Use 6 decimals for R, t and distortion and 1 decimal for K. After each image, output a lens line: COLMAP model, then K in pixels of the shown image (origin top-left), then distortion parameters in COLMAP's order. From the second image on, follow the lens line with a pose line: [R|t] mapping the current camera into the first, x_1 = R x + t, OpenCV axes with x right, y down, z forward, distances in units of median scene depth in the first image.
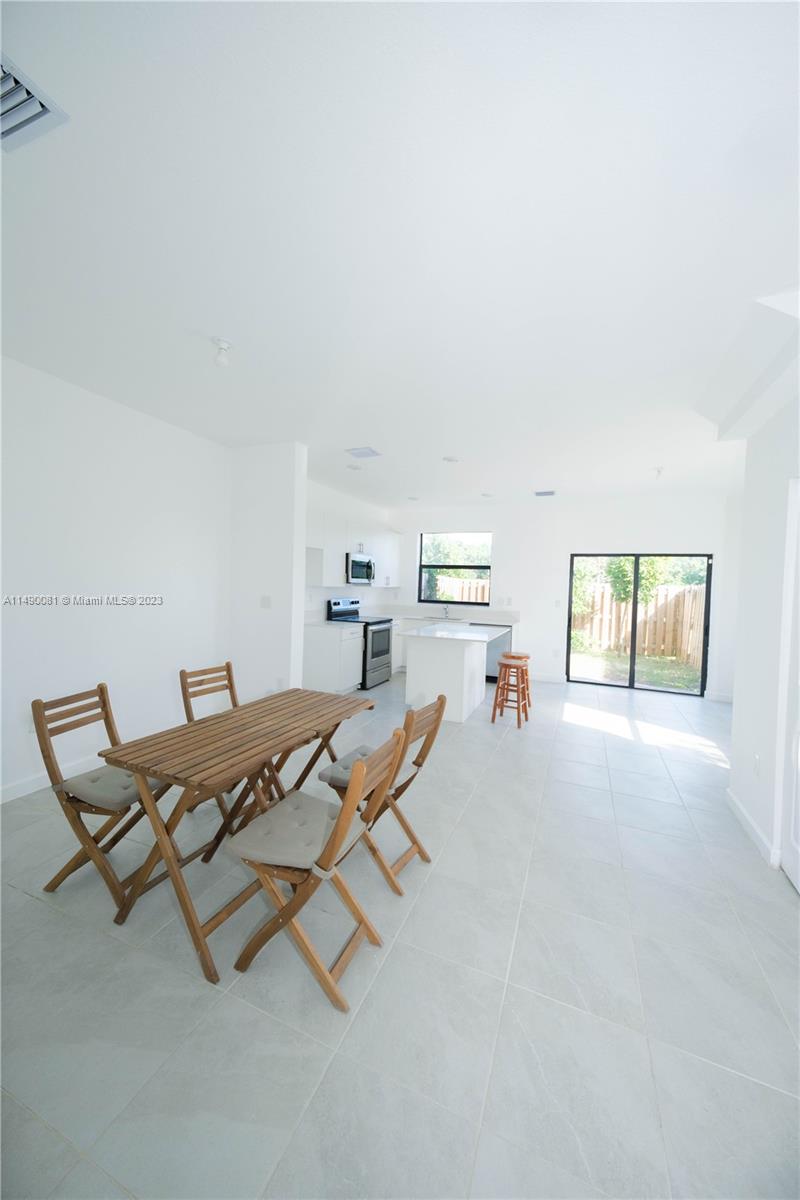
lens RADIAL K [[419.1, 0, 399.2], [0, 419.1, 598.3], [0, 0, 1]] dist [0.004461, -0.000067]
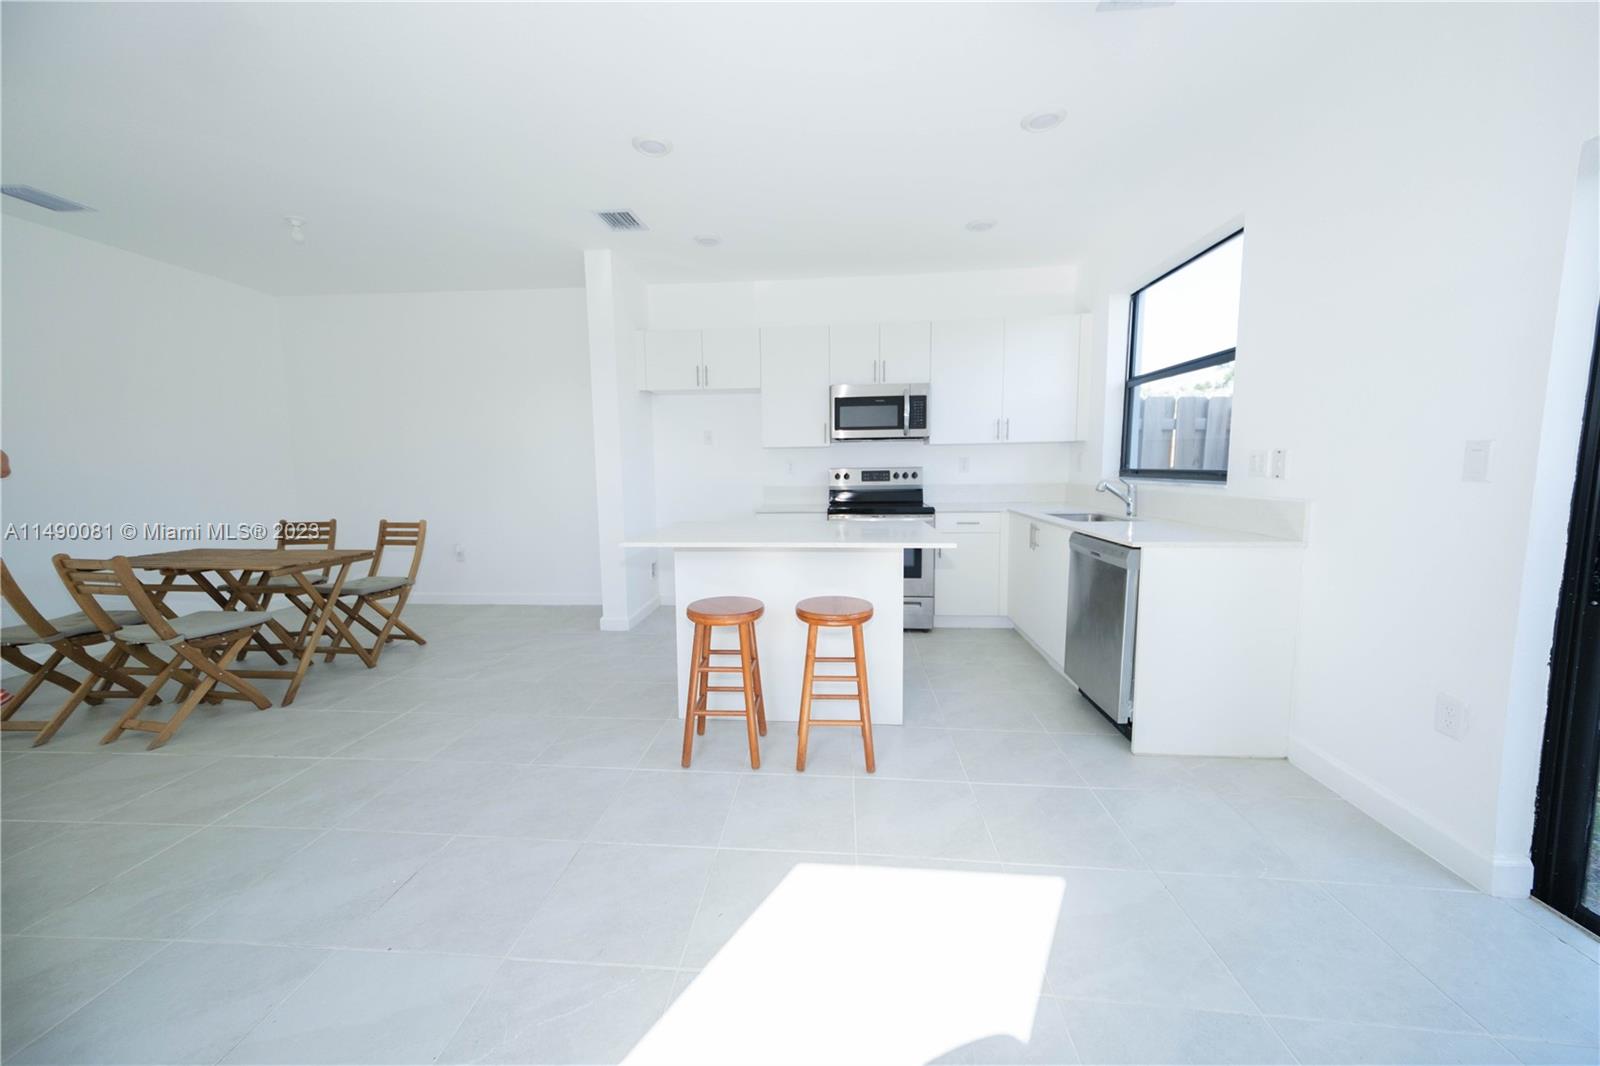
lens RADIAL K [[558.8, 0, 790.2], [0, 558.8, 531.1], [0, 0, 1]] dist [0.004461, -0.000067]
pose [[0.305964, 0.077809, -0.948858, 0.585445], [-0.008976, 0.996846, 0.078849, 0.029076], [0.952001, -0.015608, 0.305697, 0.701786]]
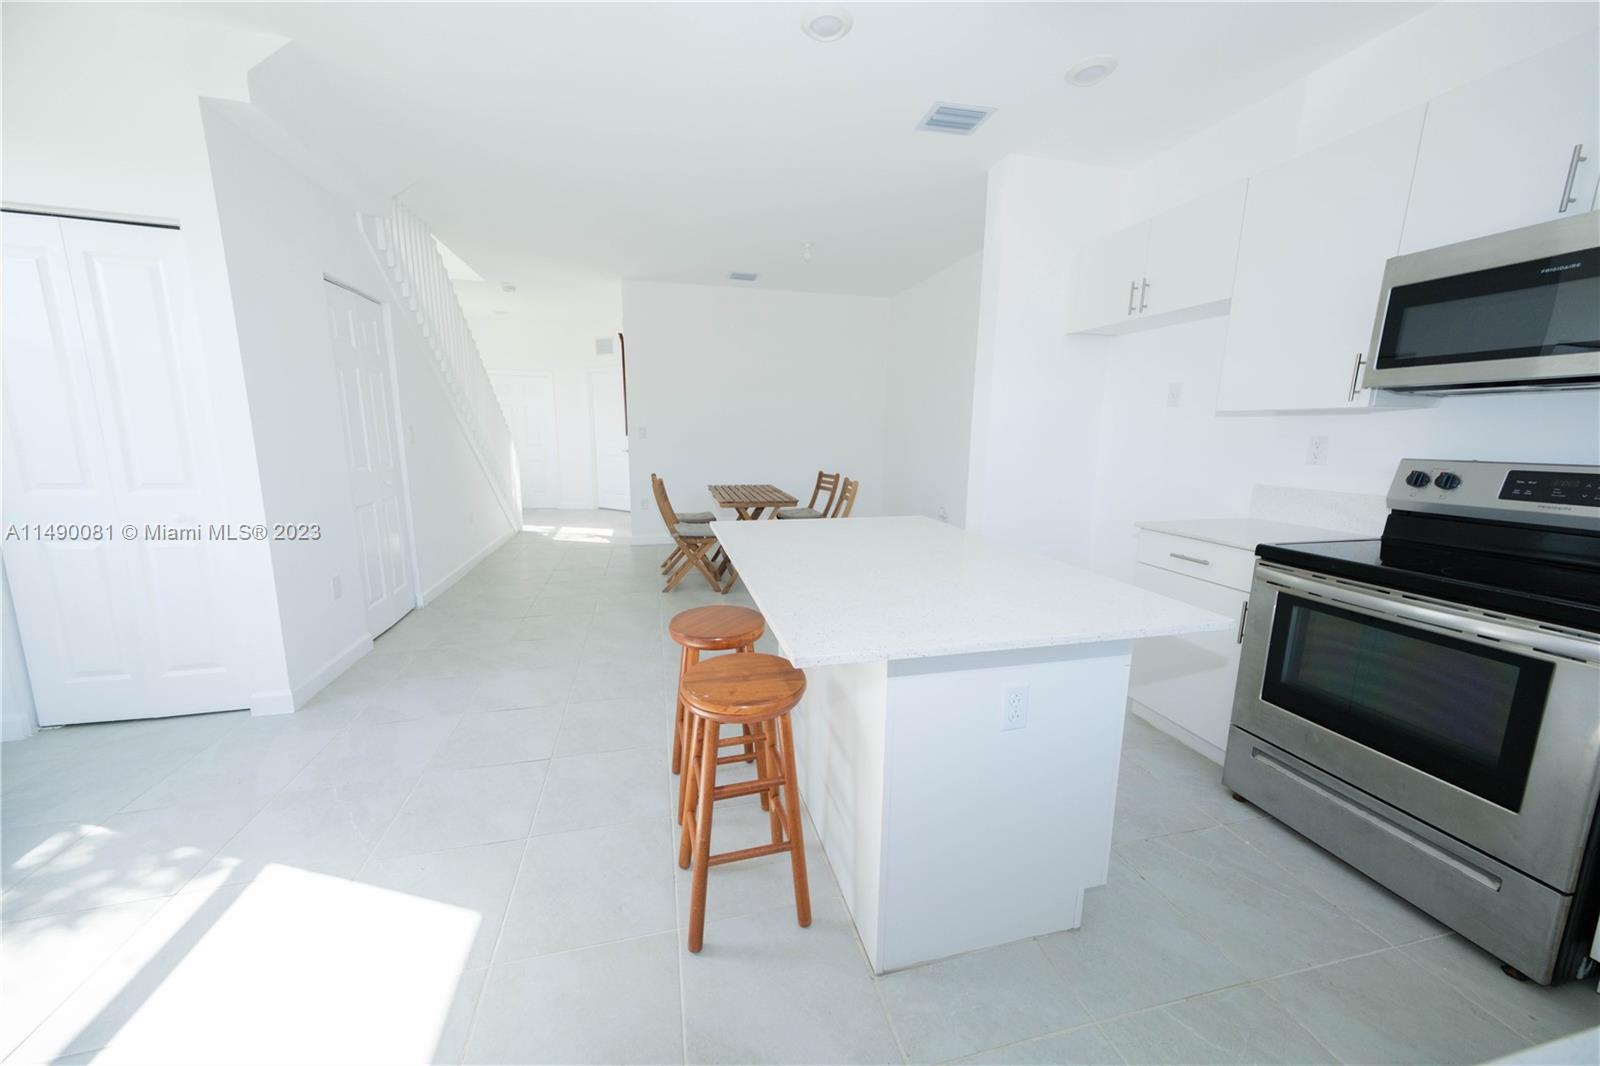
lens RADIAL K [[558.8, 0, 790.2], [0, 558.8, 526.9], [0, 0, 1]] dist [0.004461, -0.000067]
pose [[-0.801650, 0.070682, -0.593600, 0.343694], [-0.048084, 0.982143, 0.181885, -0.001093], [0.595857, 0.174351, -0.783936, 1.053963]]
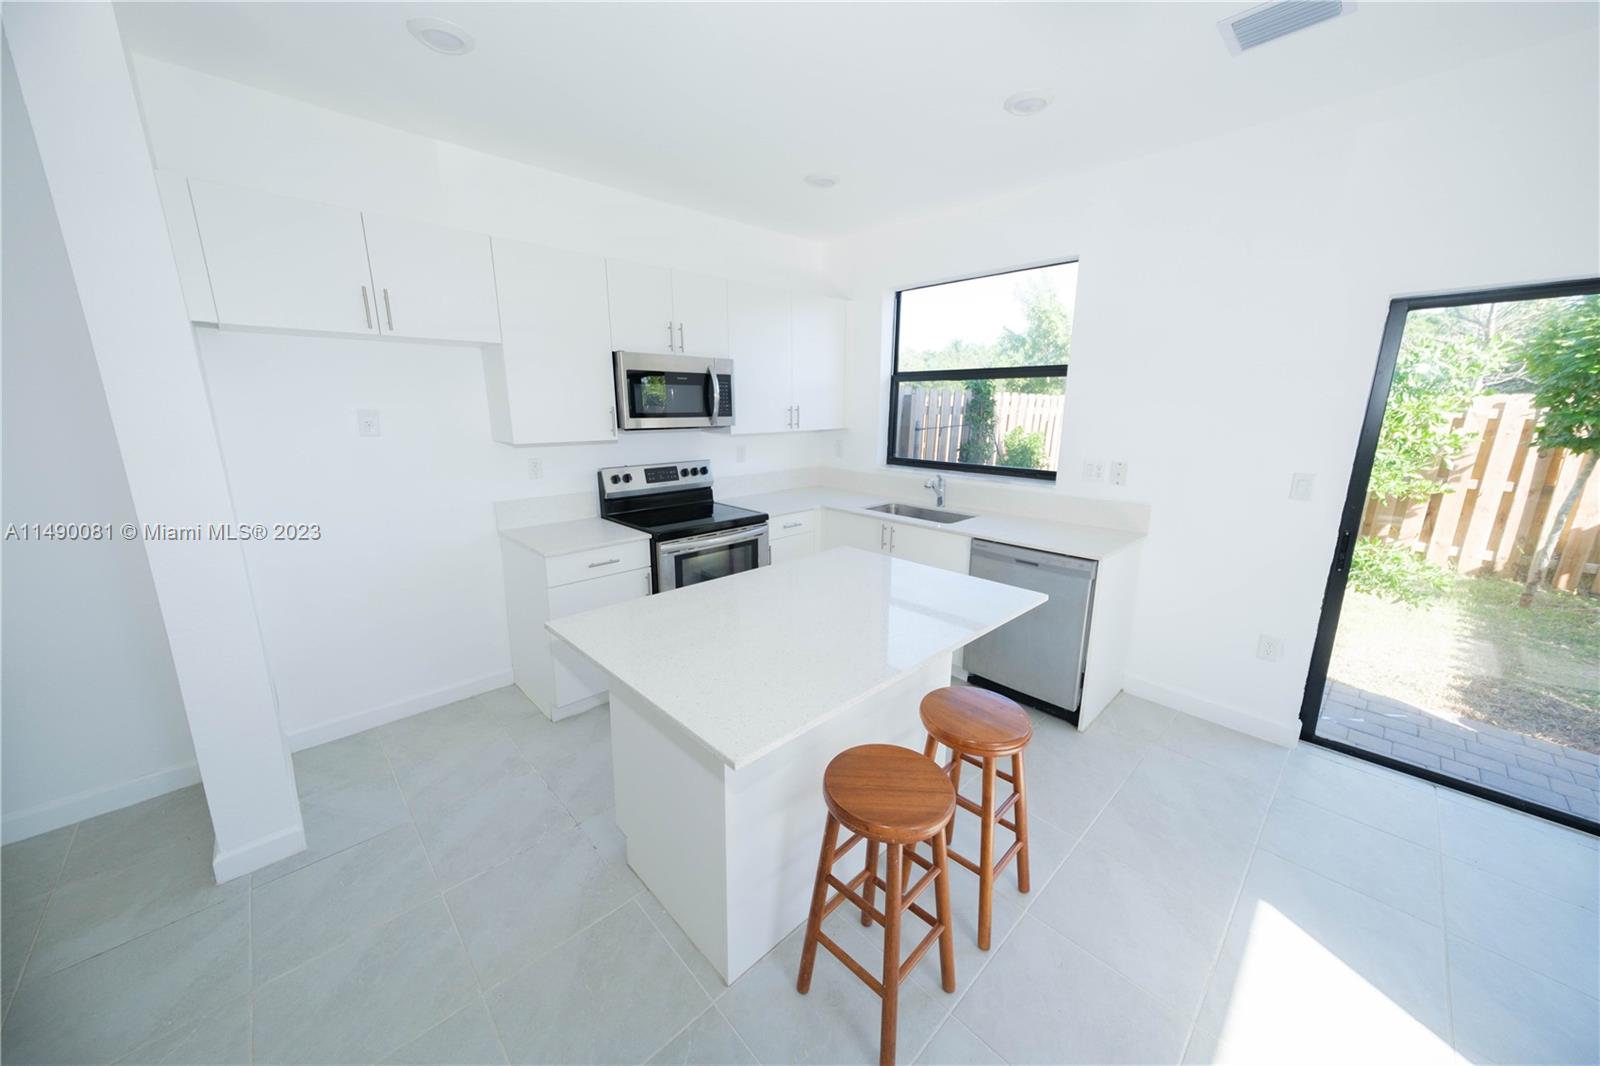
lens RADIAL K [[558.8, 0, 787.4], [0, 558.8, 526.3], [0, 0, 1]] dist [0.004461, -0.000067]
pose [[0.913890, 0.060237, -0.401467, 0.236266], [0.012065, 0.984464, 0.175174, -0.036398], [0.405782, -0.164934, 0.898965, 0.563350]]
